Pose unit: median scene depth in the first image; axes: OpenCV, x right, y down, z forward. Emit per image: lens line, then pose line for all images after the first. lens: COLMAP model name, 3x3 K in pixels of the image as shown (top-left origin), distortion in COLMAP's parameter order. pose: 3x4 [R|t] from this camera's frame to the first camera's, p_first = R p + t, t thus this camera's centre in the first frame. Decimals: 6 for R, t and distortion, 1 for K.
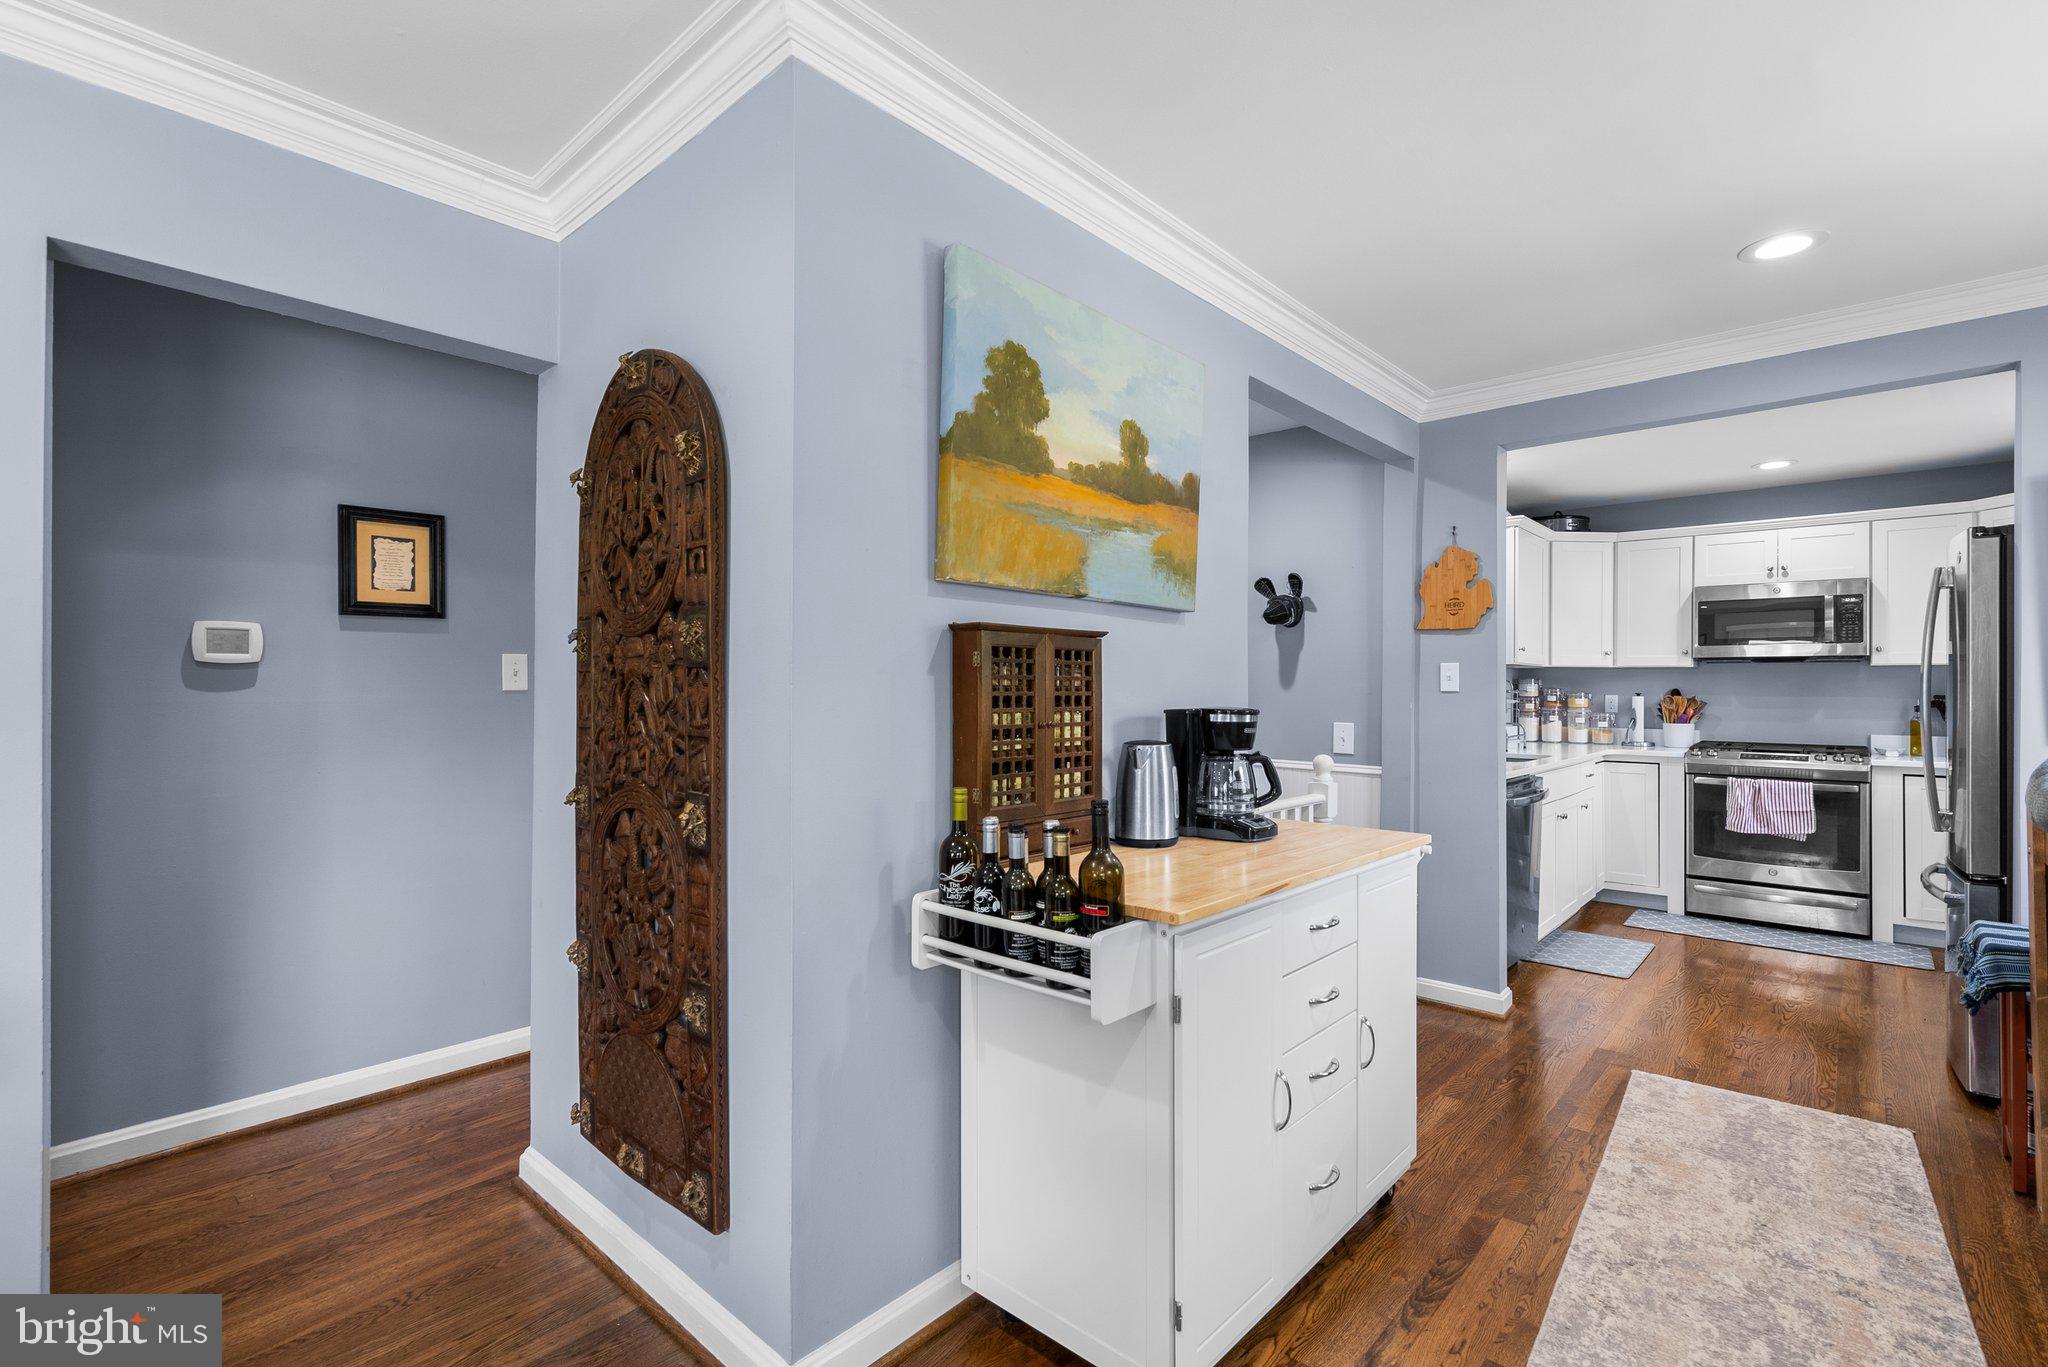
lens RADIAL K [[946.1, 0, 1004.5], [0, 946.1, 685.8], [0, 0, 1]] dist [-0.007100, 0.002119]
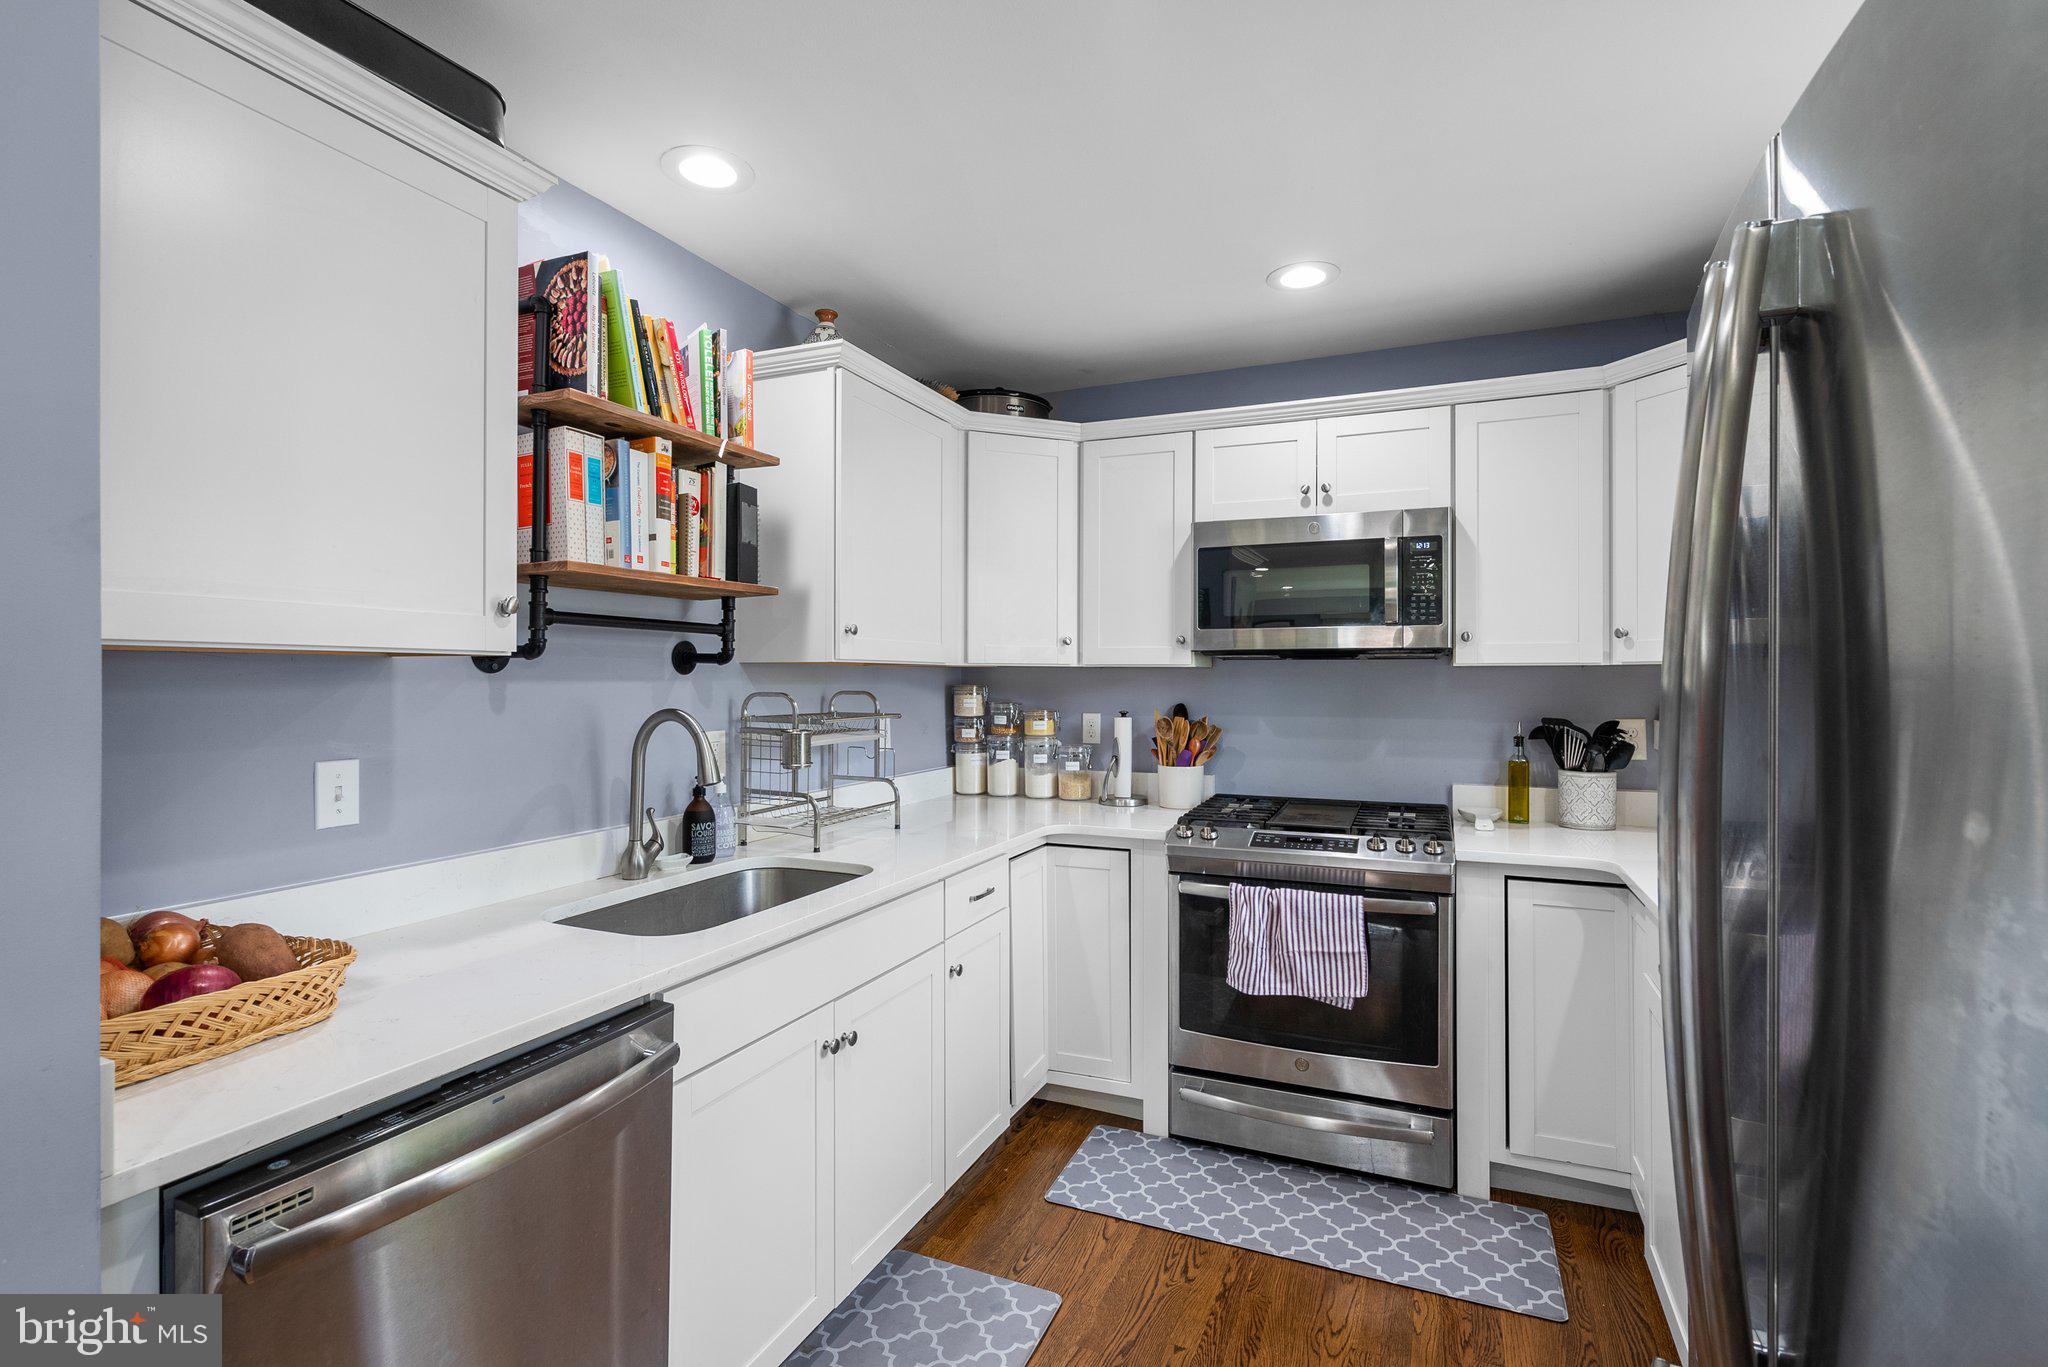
lens RADIAL K [[946.1, 0, 1031.2], [0, 946.1, 680.0], [0, 0, 1]] dist [-0.007100, 0.002119]
pose [[0.944312, -0.004252, 0.329024, 0.481968], [0.002765, 0.999984, 0.004990, -0.016114], [-0.329040, -0.003802, 0.944308, 0.534142]]
